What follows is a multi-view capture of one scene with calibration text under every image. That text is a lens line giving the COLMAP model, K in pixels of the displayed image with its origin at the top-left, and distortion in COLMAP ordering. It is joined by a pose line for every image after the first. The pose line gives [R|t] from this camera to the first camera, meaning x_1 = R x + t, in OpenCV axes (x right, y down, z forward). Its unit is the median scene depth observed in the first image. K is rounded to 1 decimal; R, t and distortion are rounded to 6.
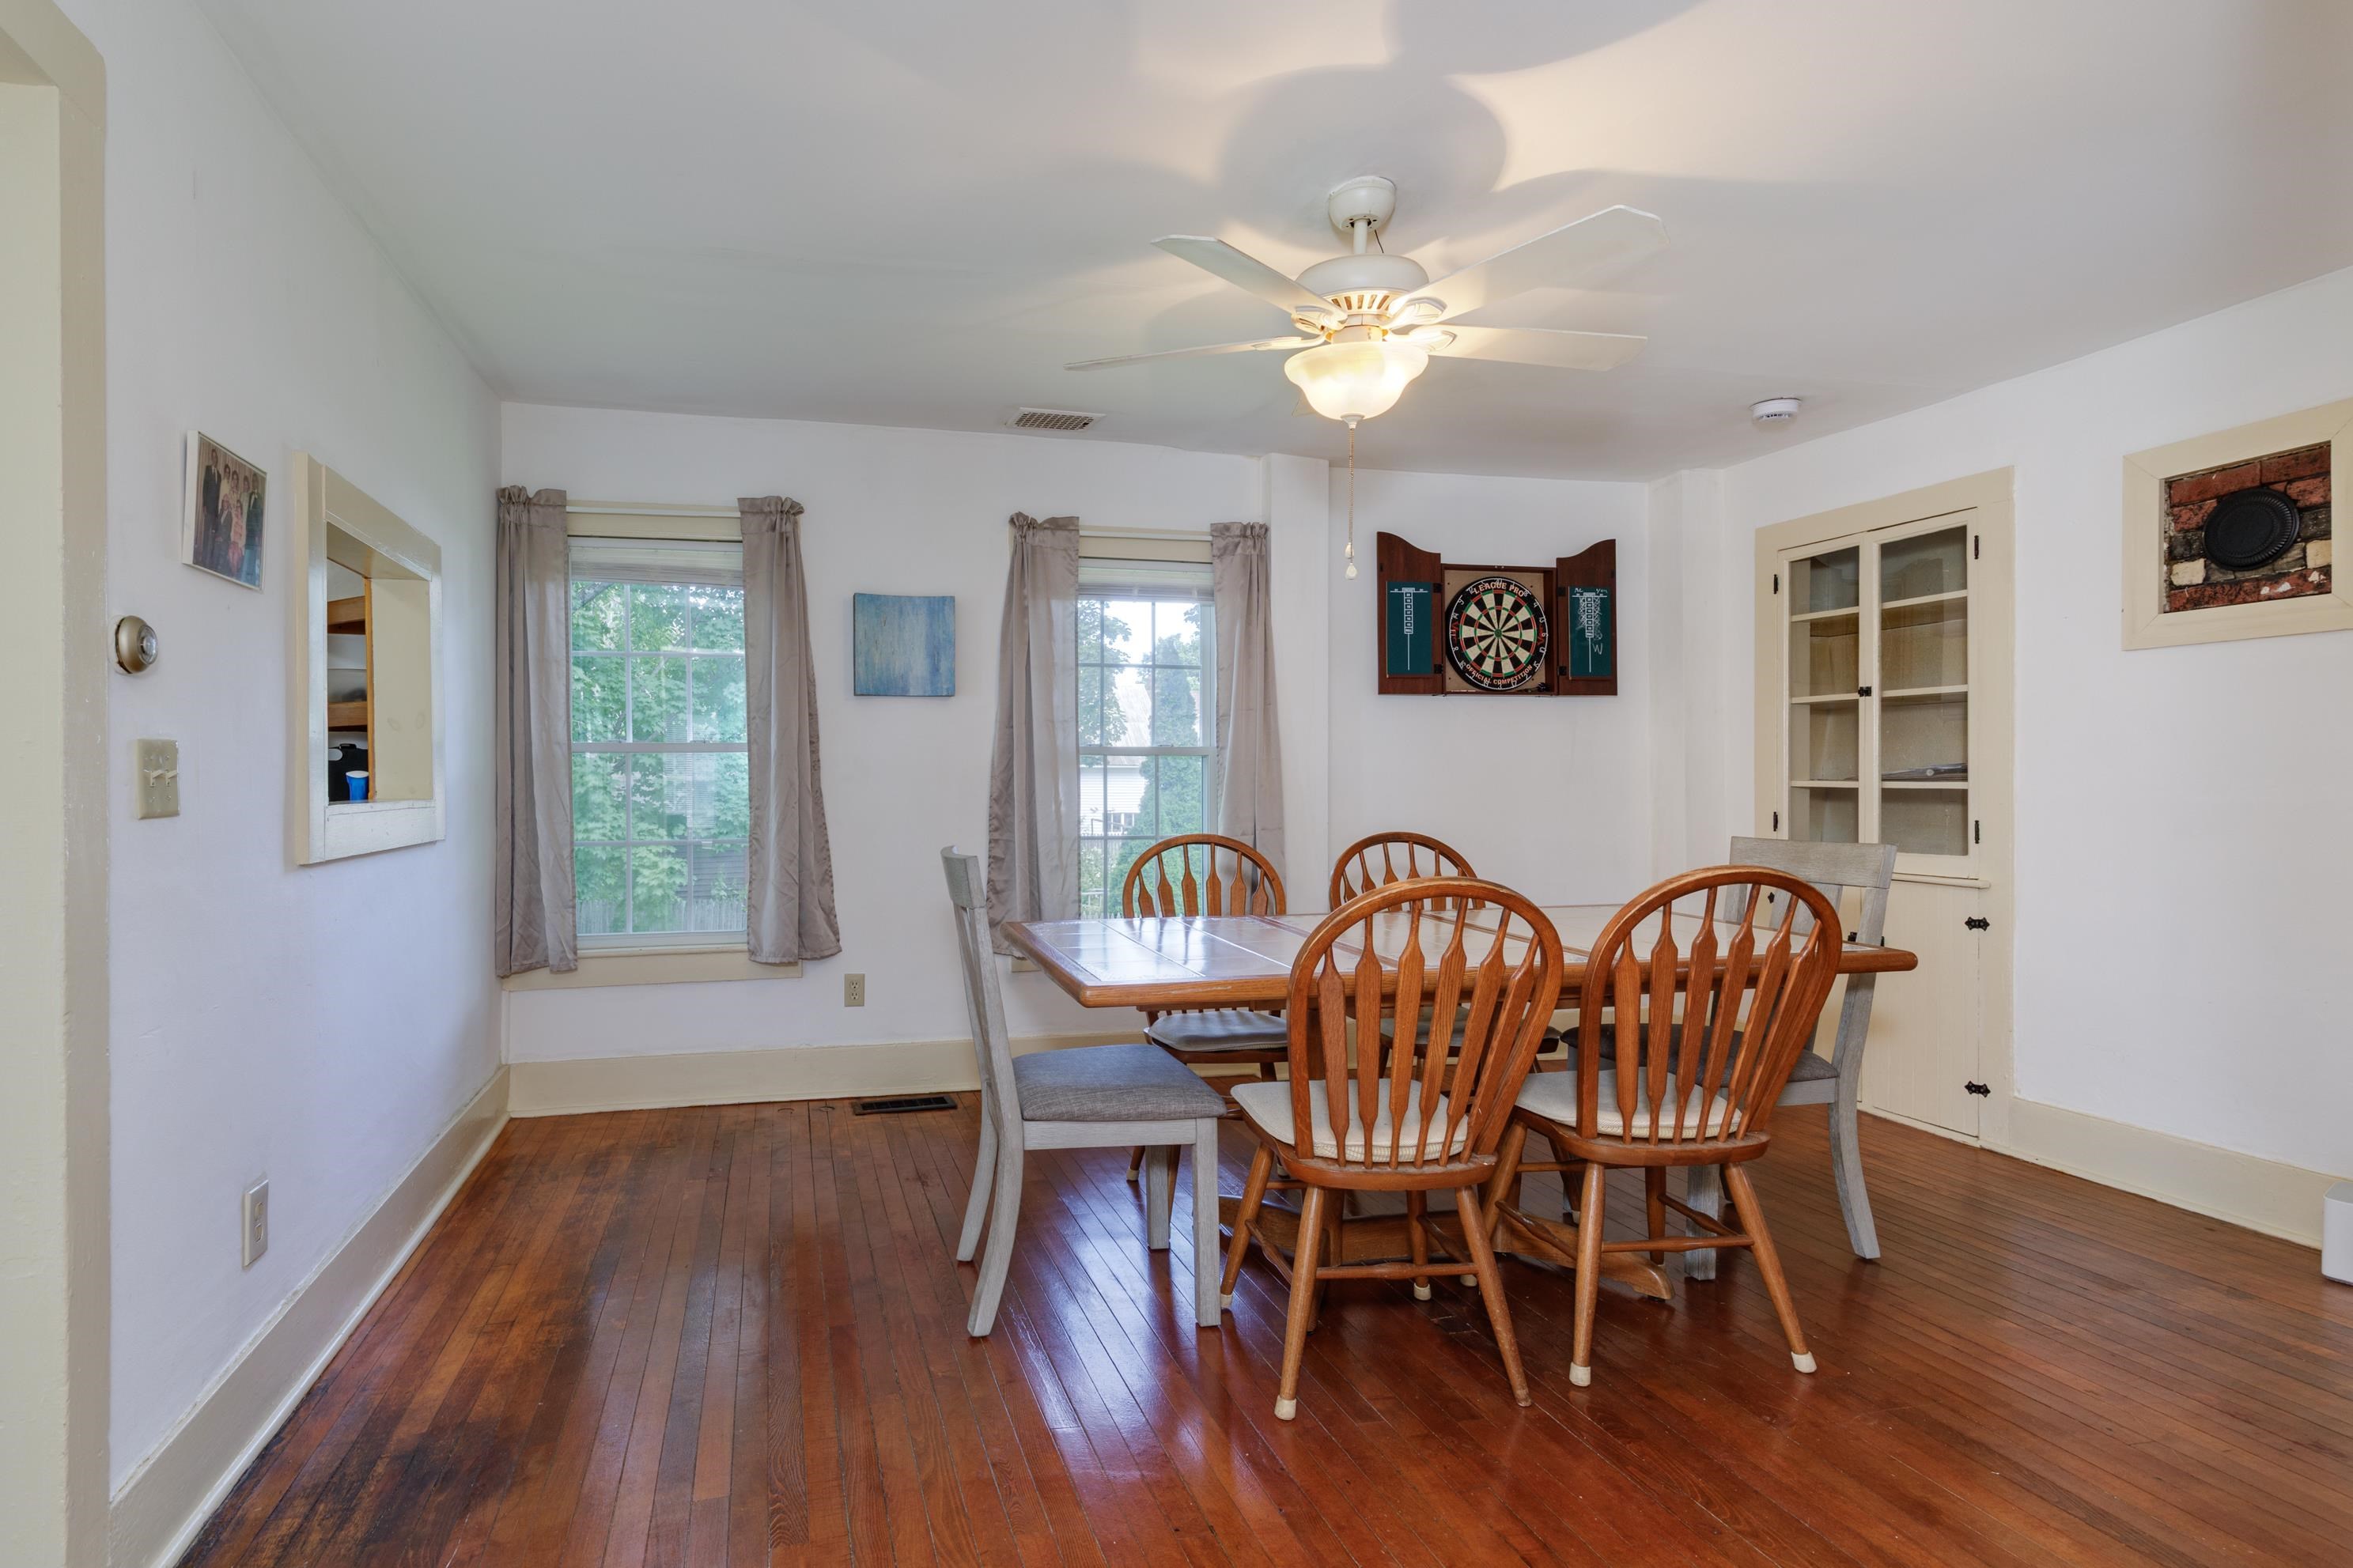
lens RADIAL K [[1171.7, 0, 1090.1], [0, 1171.7, 806.3], [0, 0, 1]] dist [0.014474, 0.000431]
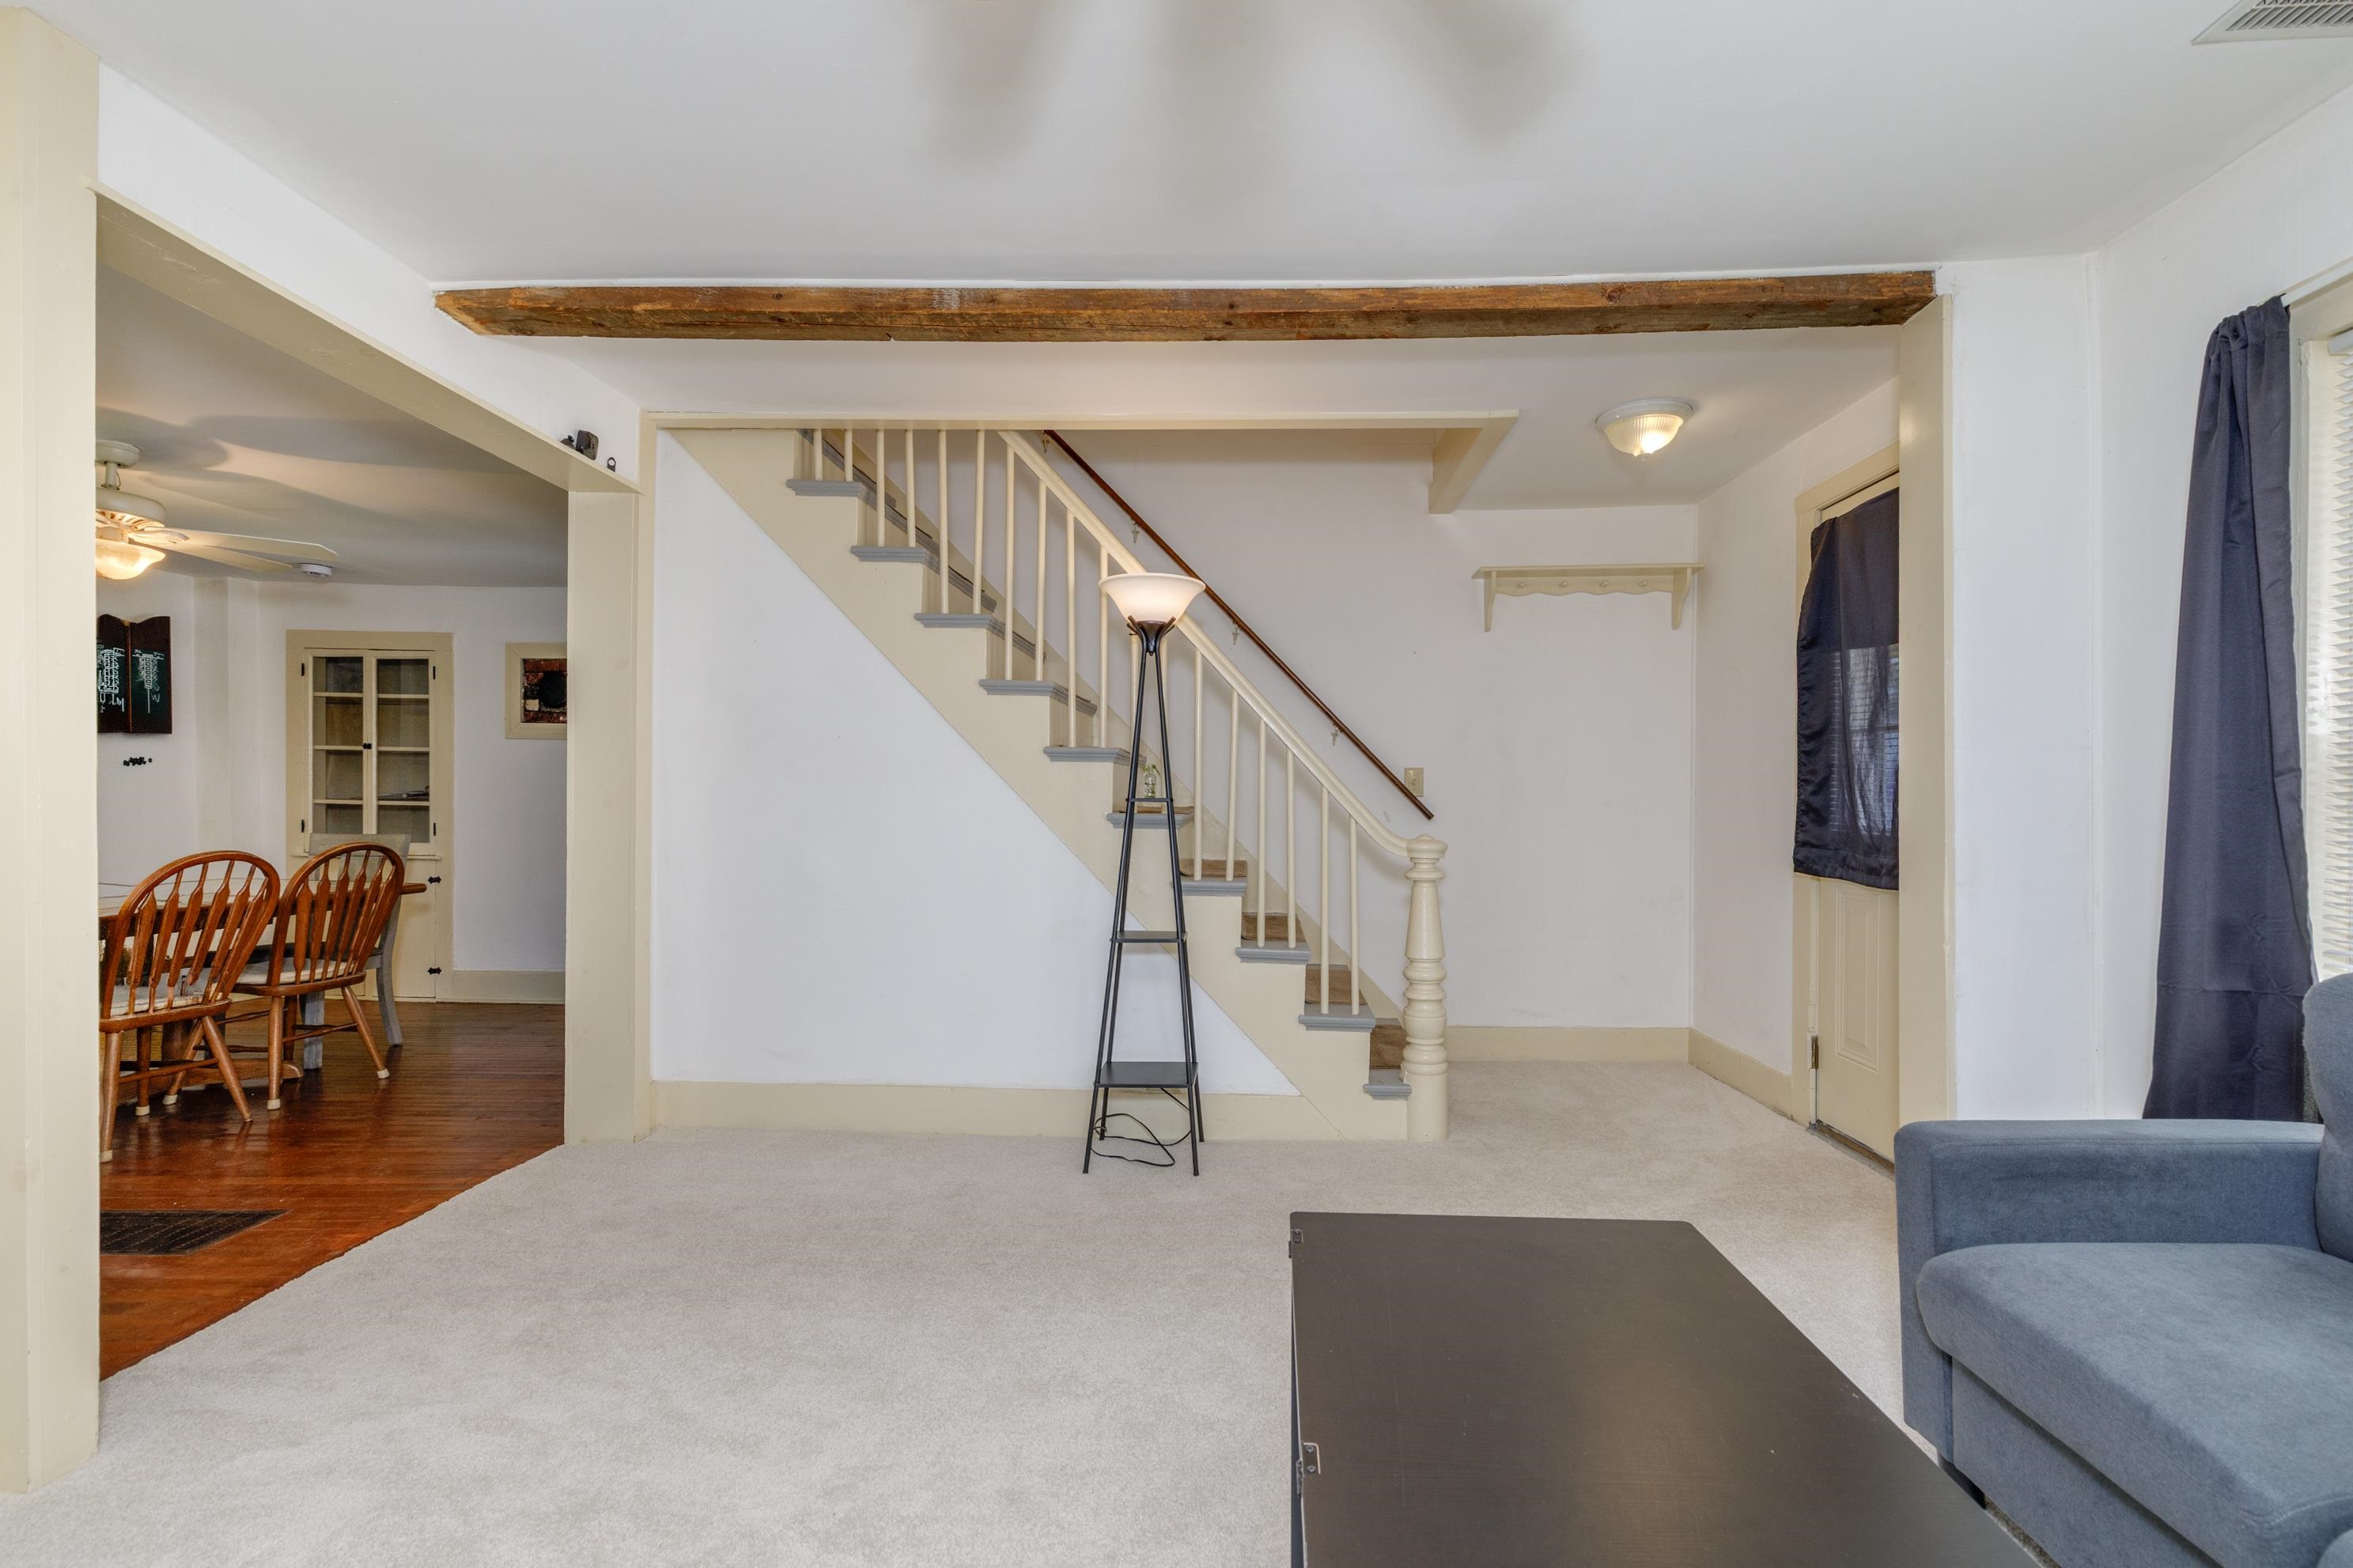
lens RADIAL K [[1059.6, 0, 1172.3], [0, 1059.6, 794.5], [0, 0, 1]] dist [0.003611, -0.000818]
pose [[0.272067, 0.012859, 0.962192, -0.464189], [0.007019, 0.999858, -0.015347, 0.001043], [-0.962253, 0.010929, 0.271938, -0.486460]]
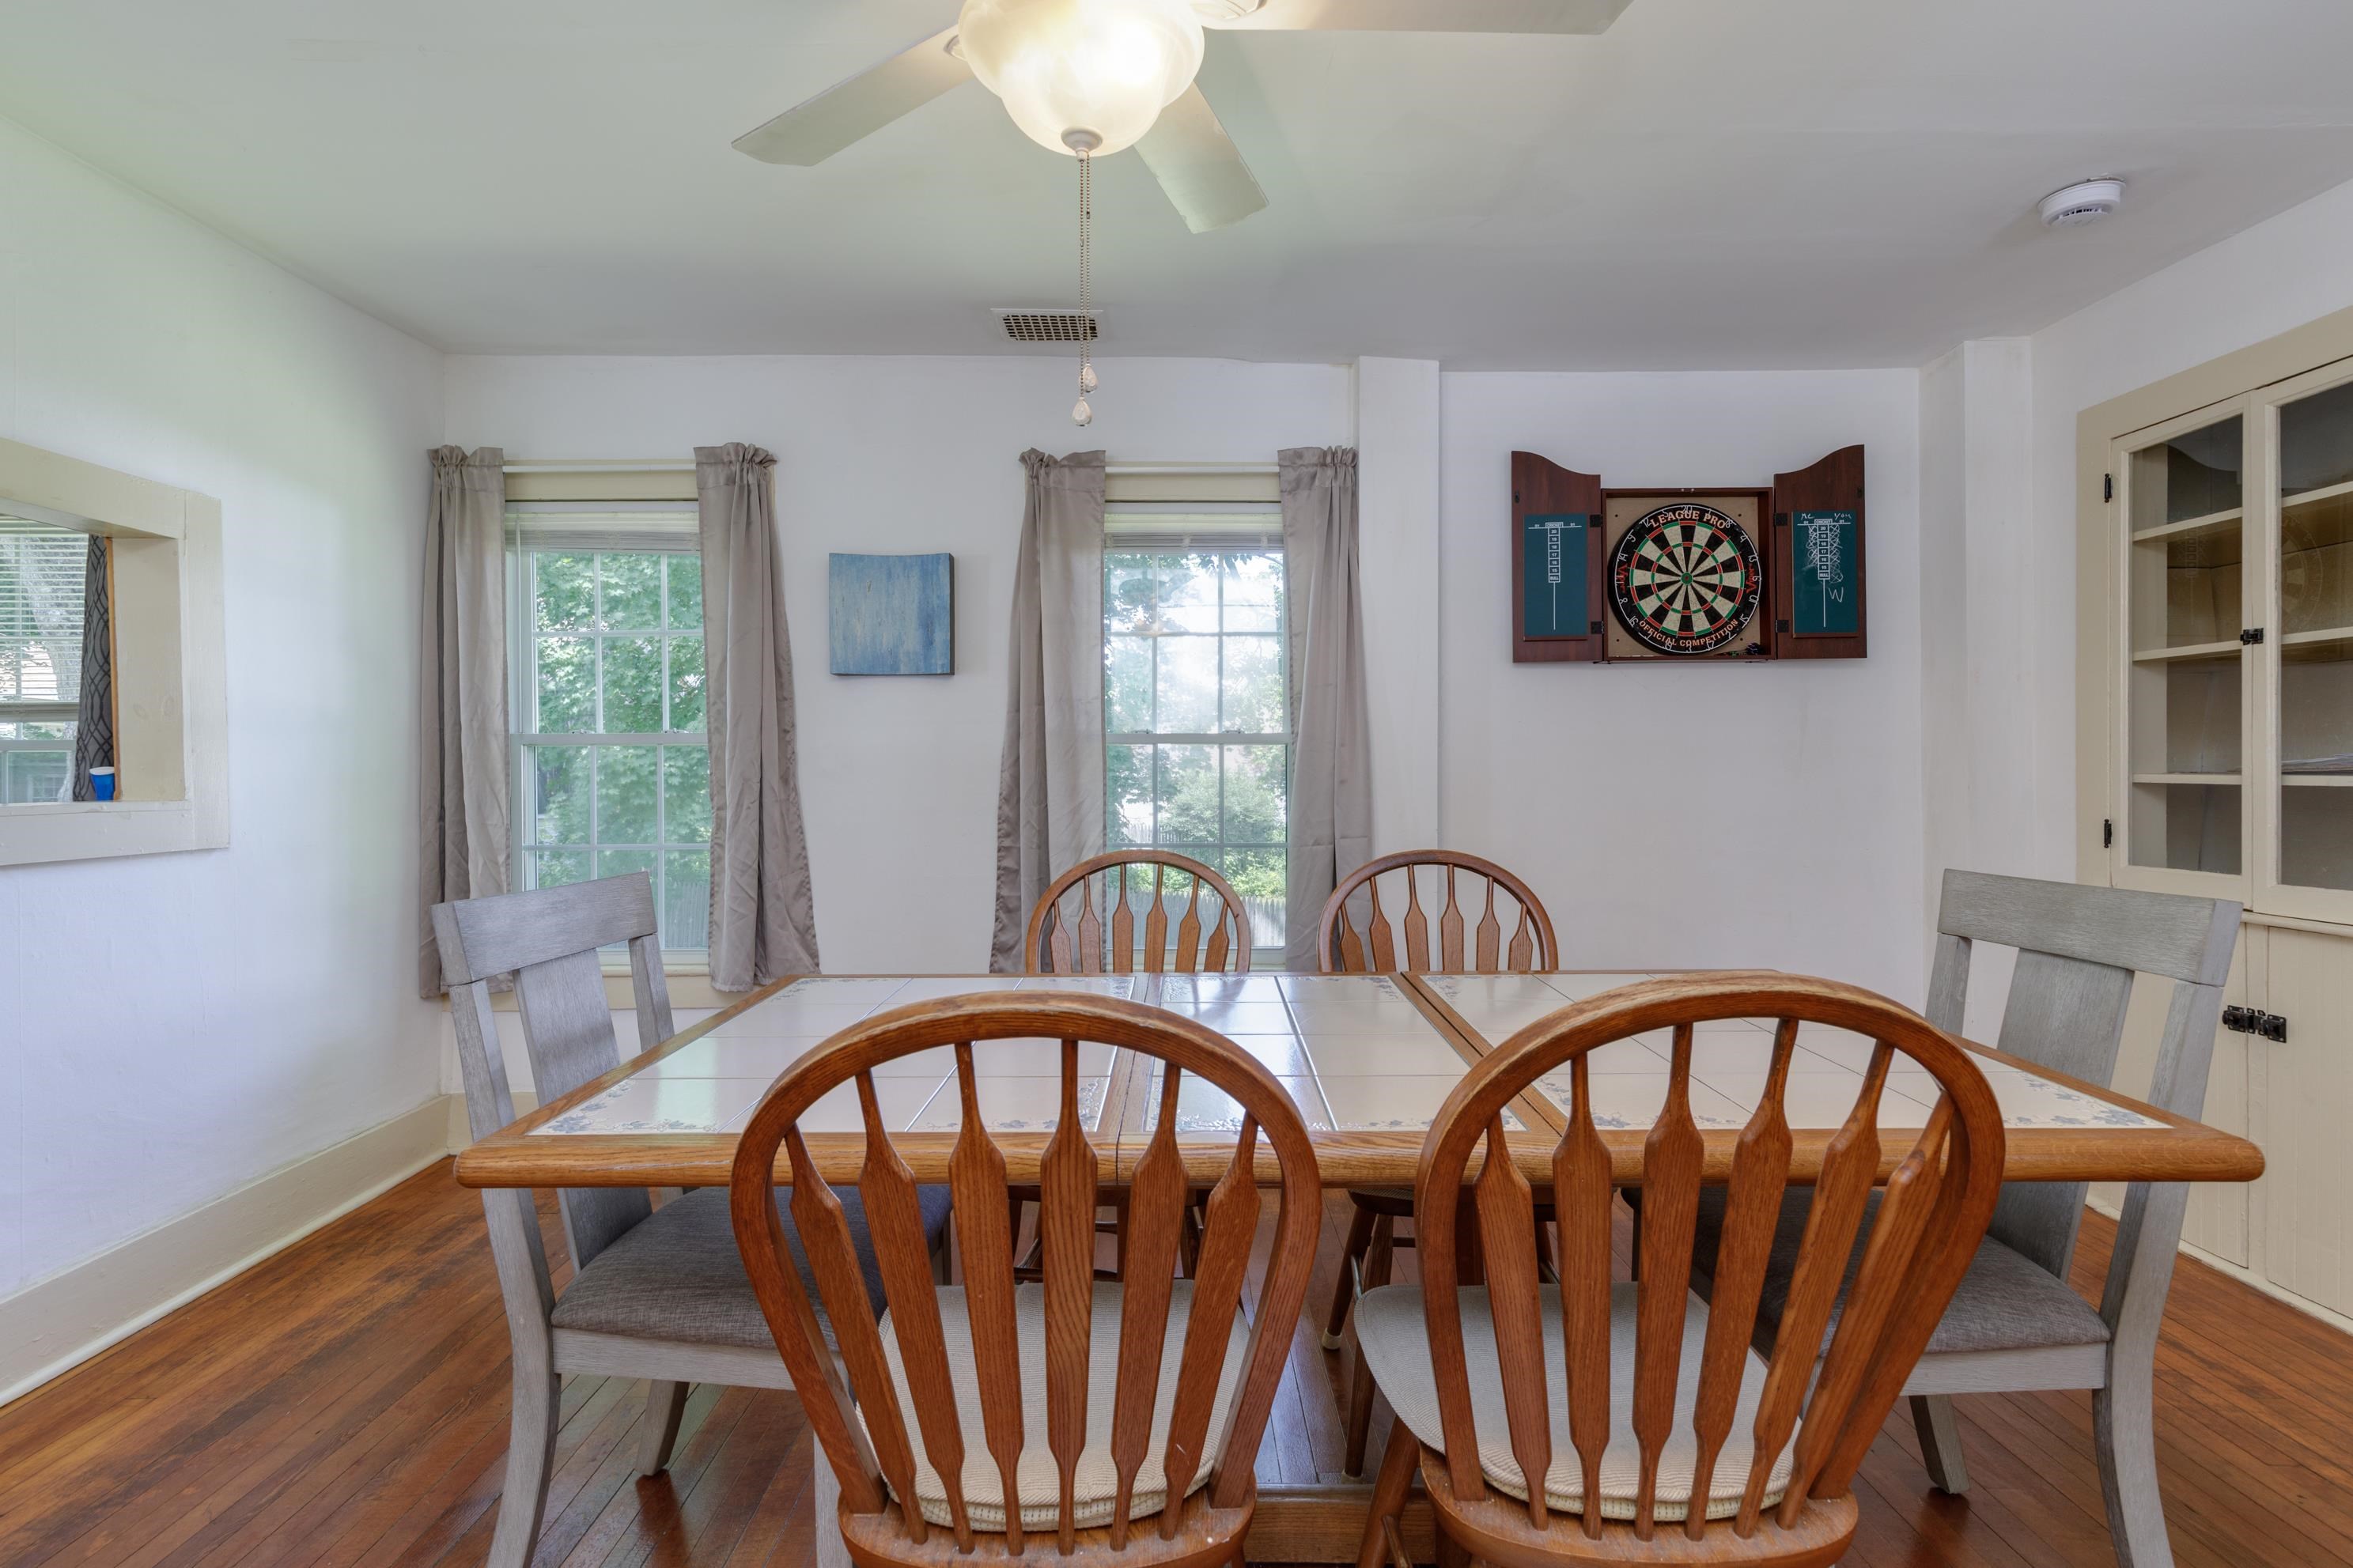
lens RADIAL K [[1088.2, 0, 1201.4], [0, 1088.2, 796.8], [0, 0, 1]] dist [0.008982, -0.002461]
pose [[0.975970, 0.002870, -0.217885, 0.221197], [-0.002736, 0.999996, 0.000917, -0.008065], [0.217887, -0.000298, 0.975974, 0.281427]]
